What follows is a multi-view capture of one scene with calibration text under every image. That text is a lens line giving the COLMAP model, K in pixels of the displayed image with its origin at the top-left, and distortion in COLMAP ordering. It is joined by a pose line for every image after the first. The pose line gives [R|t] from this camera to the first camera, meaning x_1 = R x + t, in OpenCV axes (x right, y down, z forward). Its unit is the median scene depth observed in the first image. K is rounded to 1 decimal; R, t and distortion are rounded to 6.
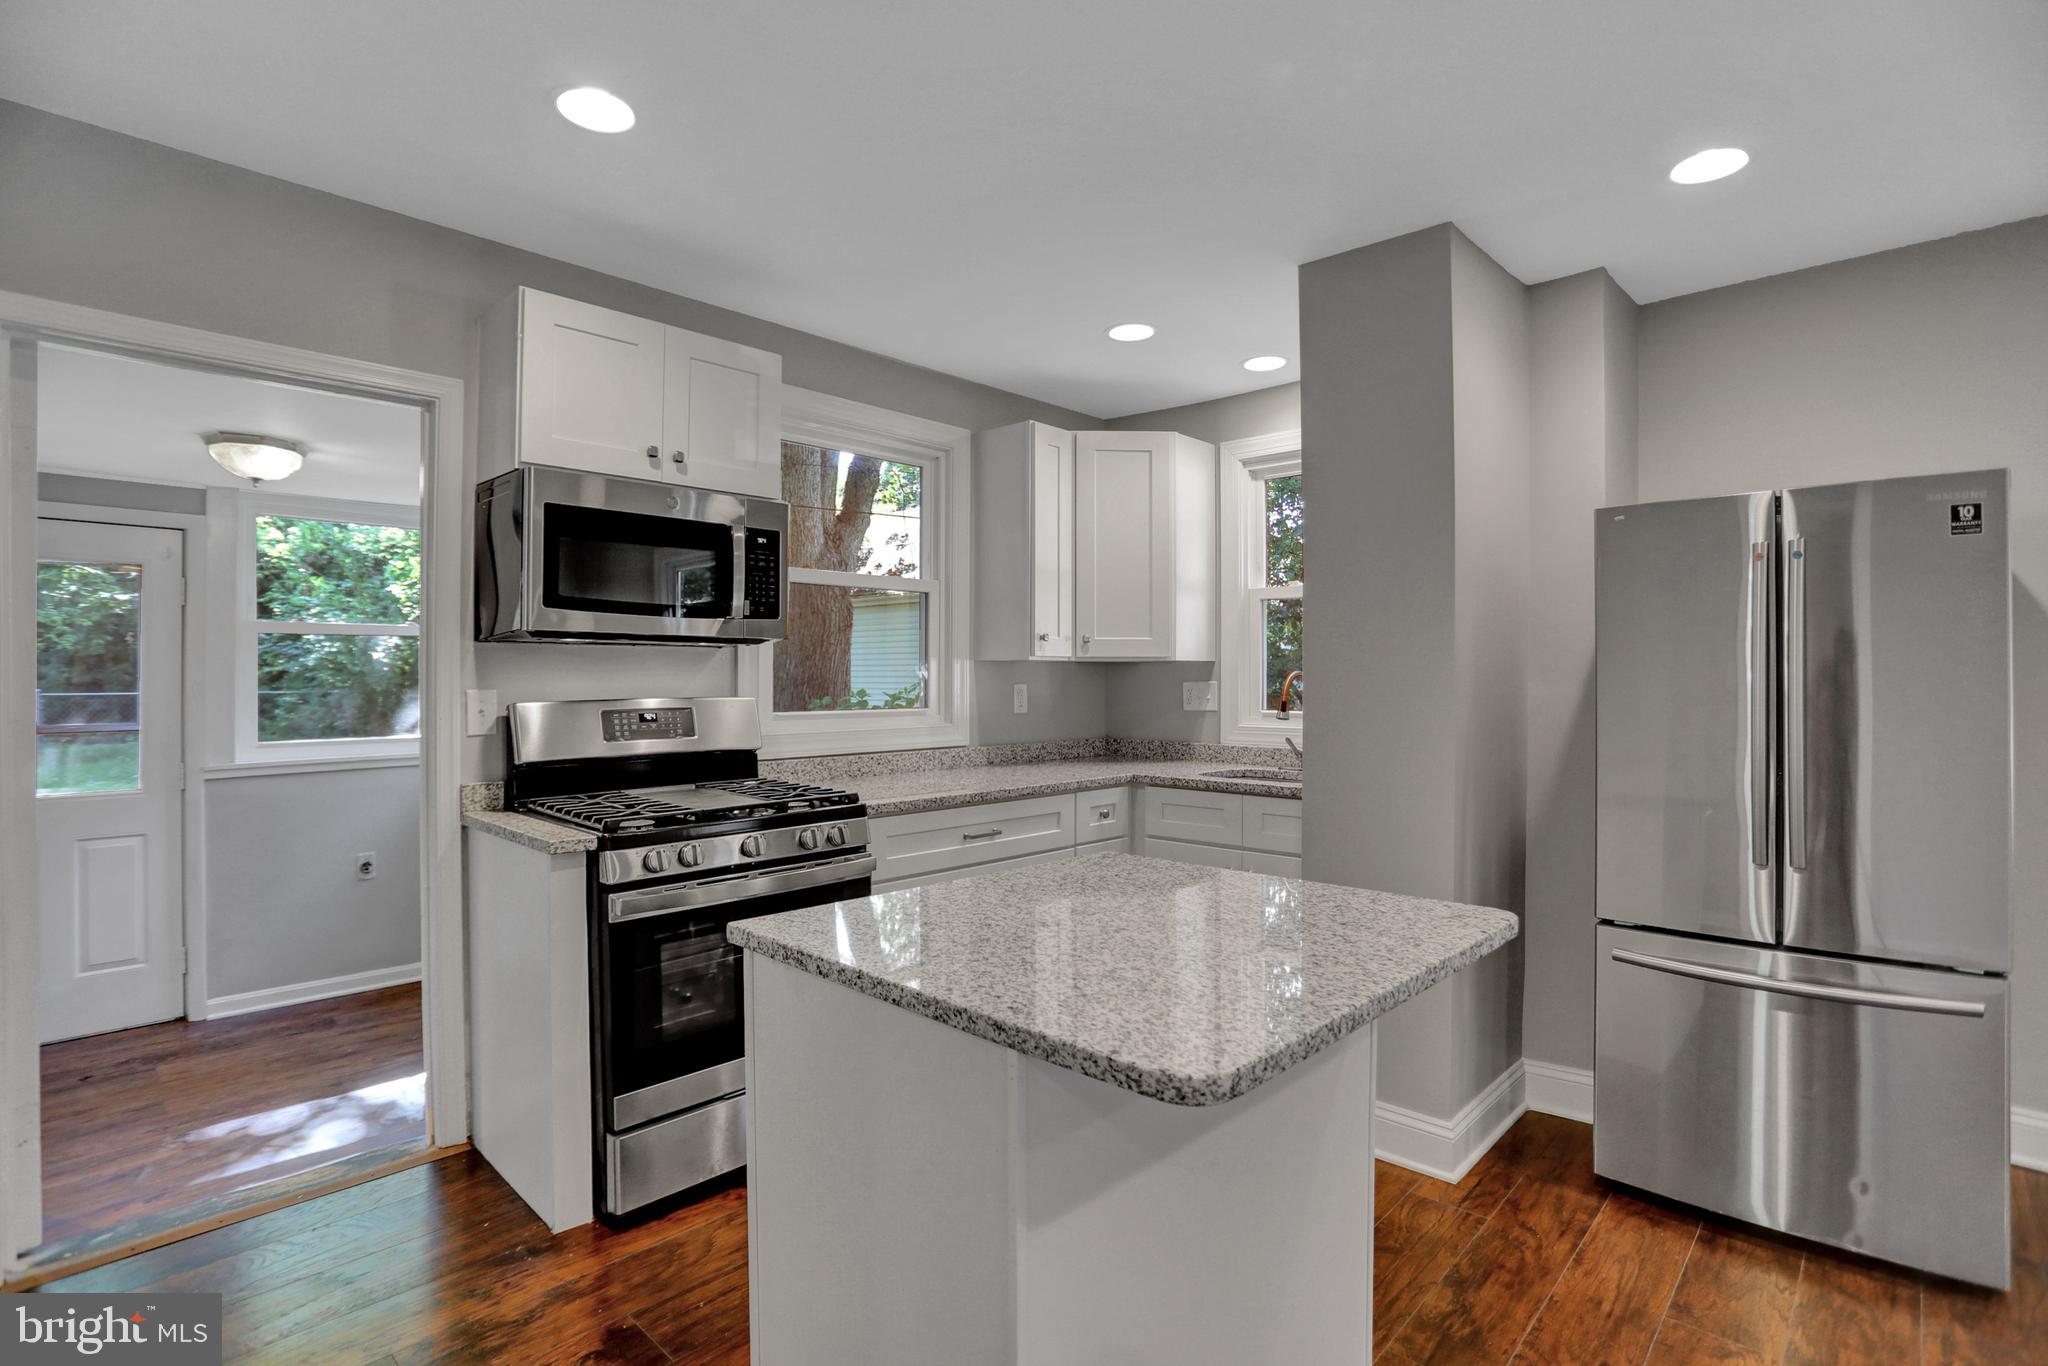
lens RADIAL K [[1007.6, 0, 1021.7], [0, 1007.6, 675.7], [0, 0, 1]] dist [-0.079539, 0.030391]
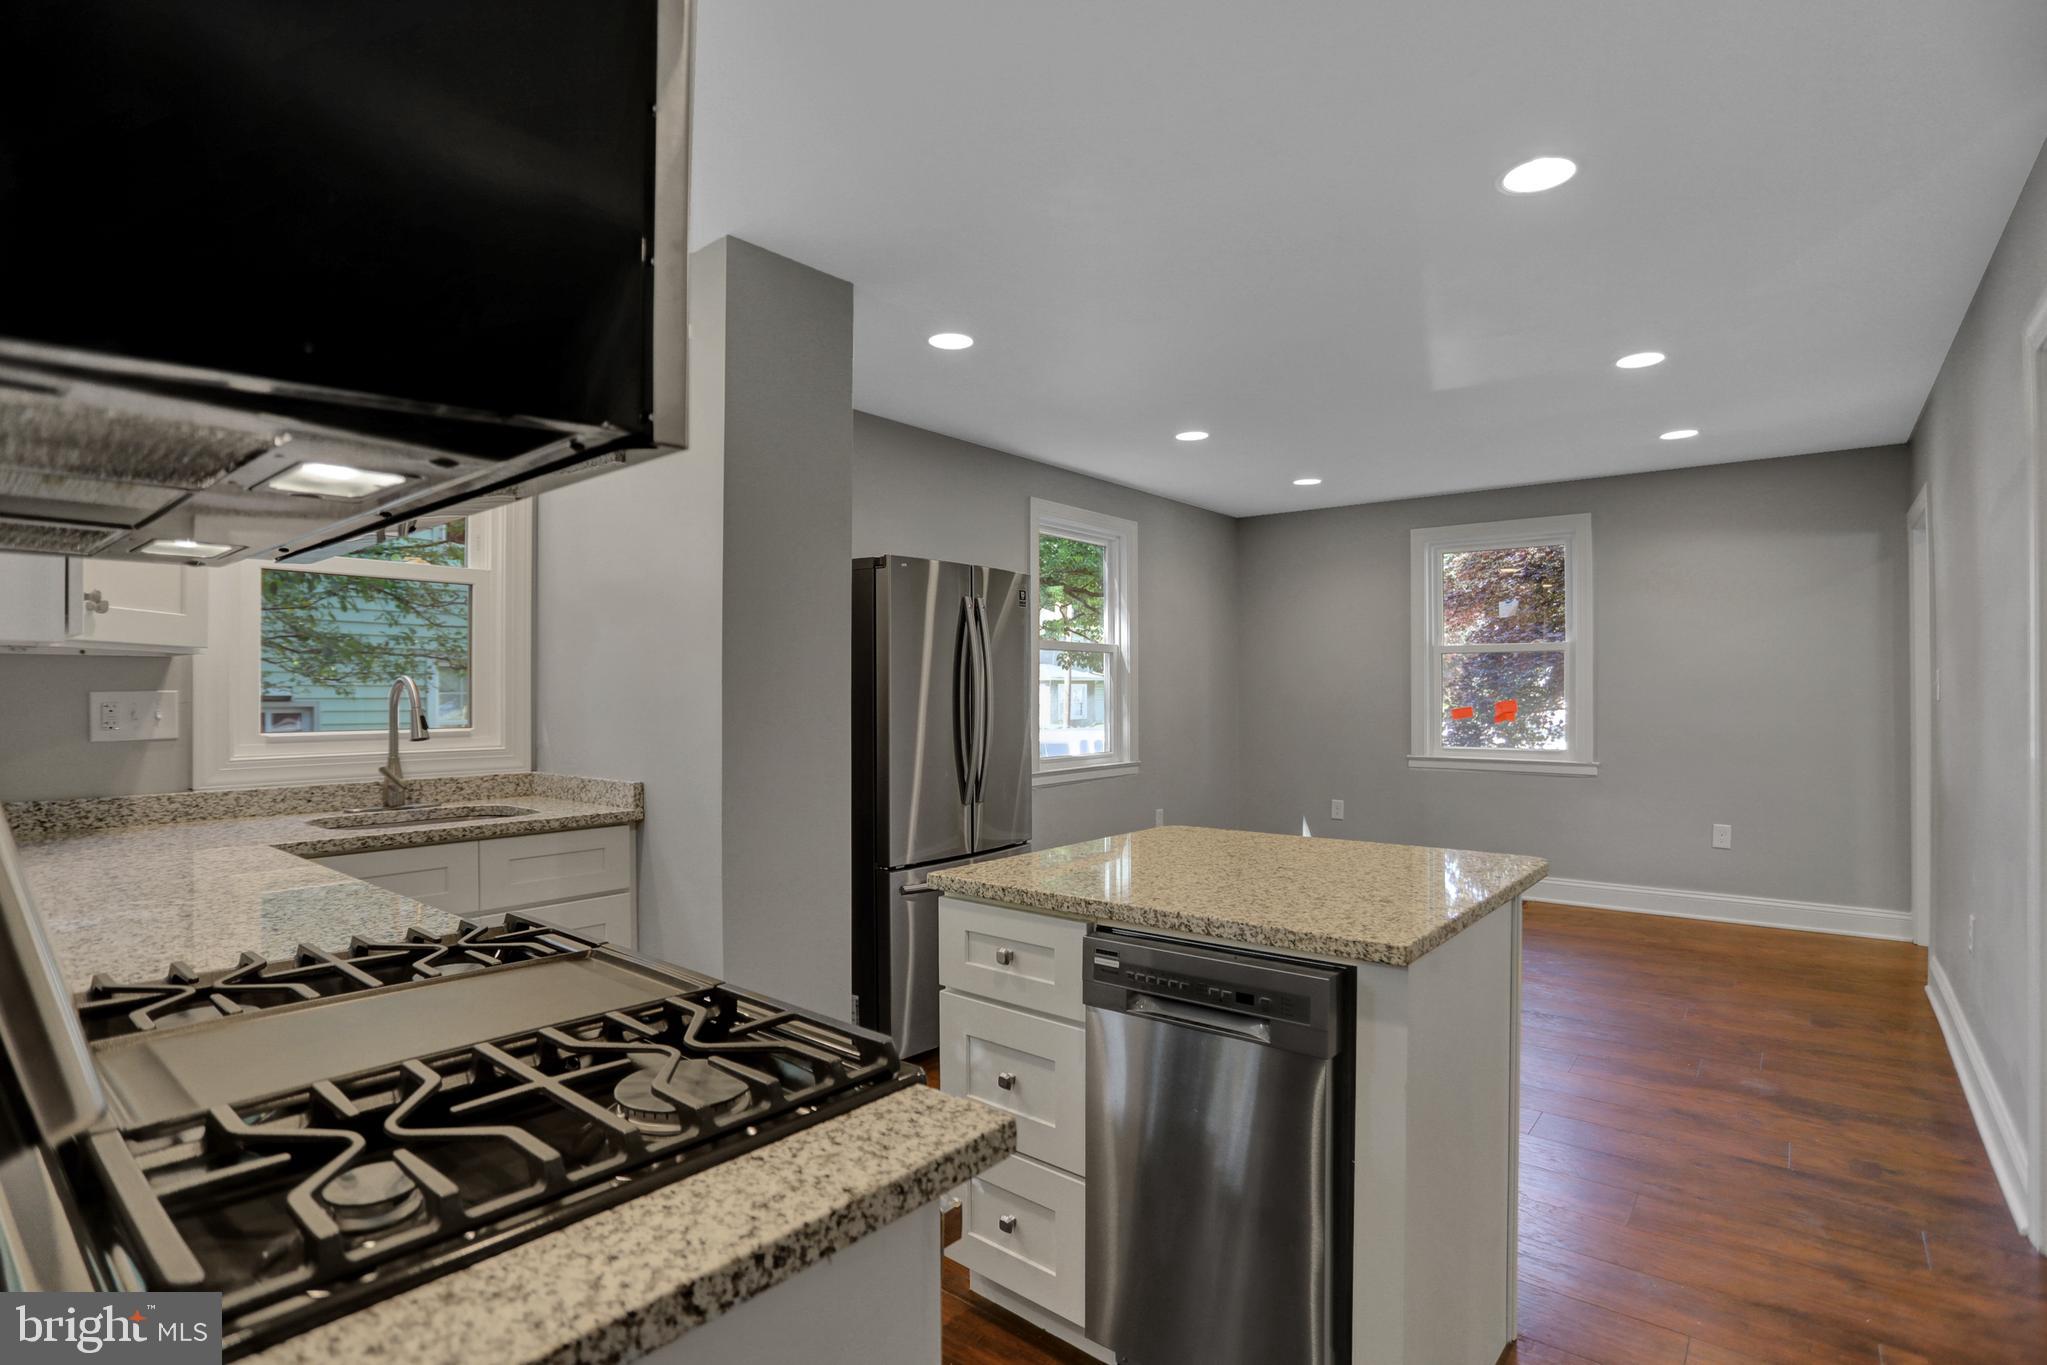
lens RADIAL K [[977.4, 0, 1023.5], [0, 977.4, 682.5], [0, 0, 1]] dist [-0.039316, 0.001099]
pose [[-0.074400, 0.010483, 0.997173, -0.565731], [0.001924, 0.999944, -0.010368, 0.010323], [-0.997227, 0.001147, -0.074416, 0.703961]]
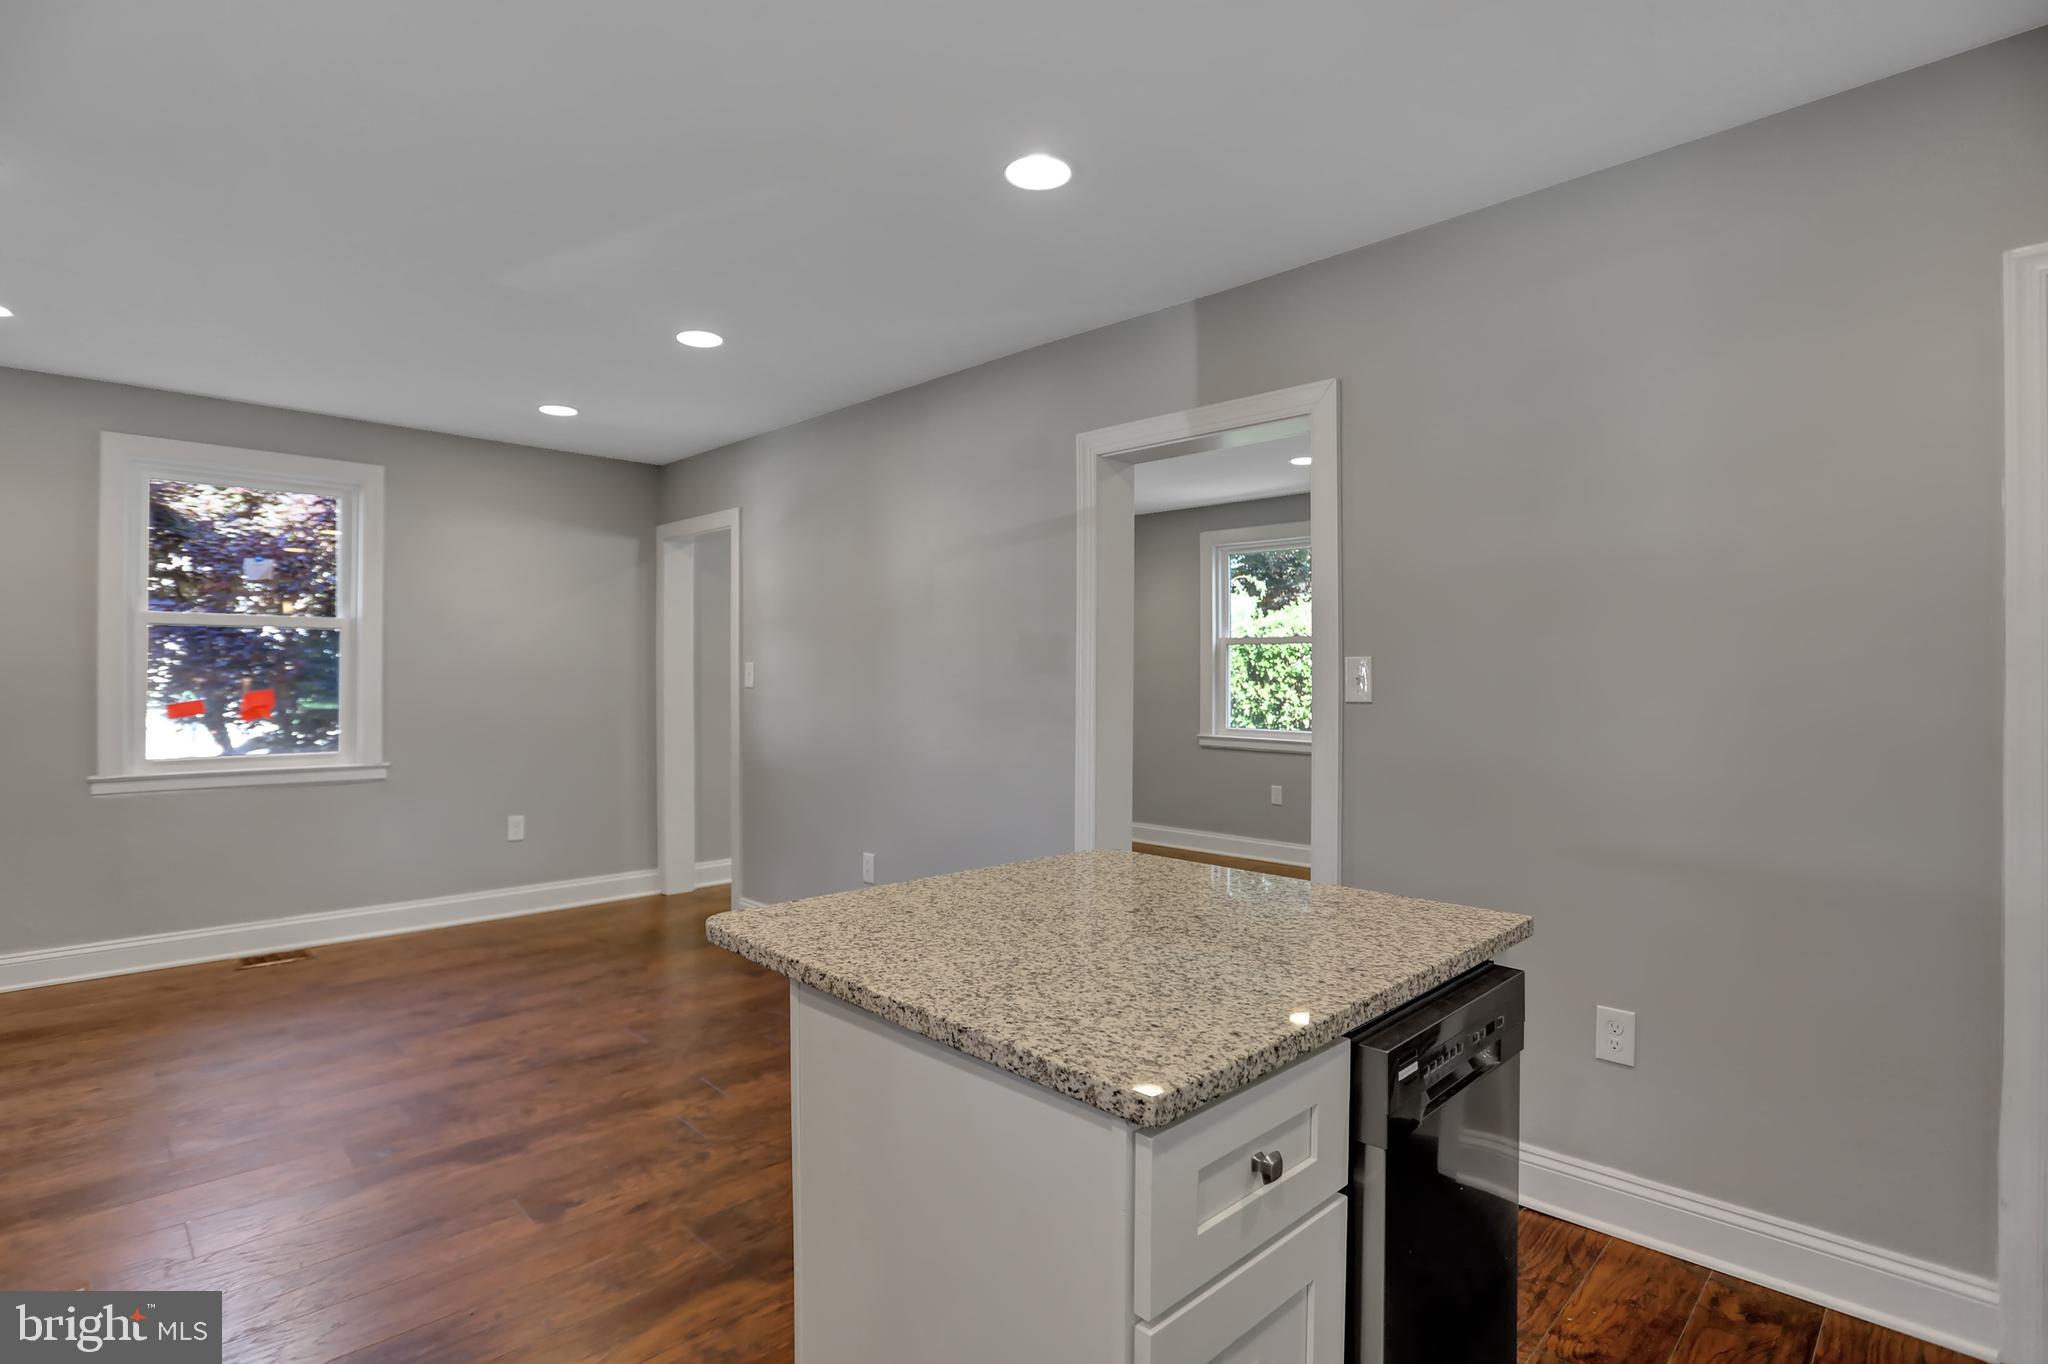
lens RADIAL K [[1017.0, 0, 978.2], [0, 1017.0, 669.1], [0, 0, 1]] dist [-0.025330, -0.000122]
pose [[-0.998071, -0.001877, 0.062061, 0.096067], [-0.002232, 0.999981, -0.005664, 0.001313], [-0.062049, -0.005791, -0.998056, 1.021425]]
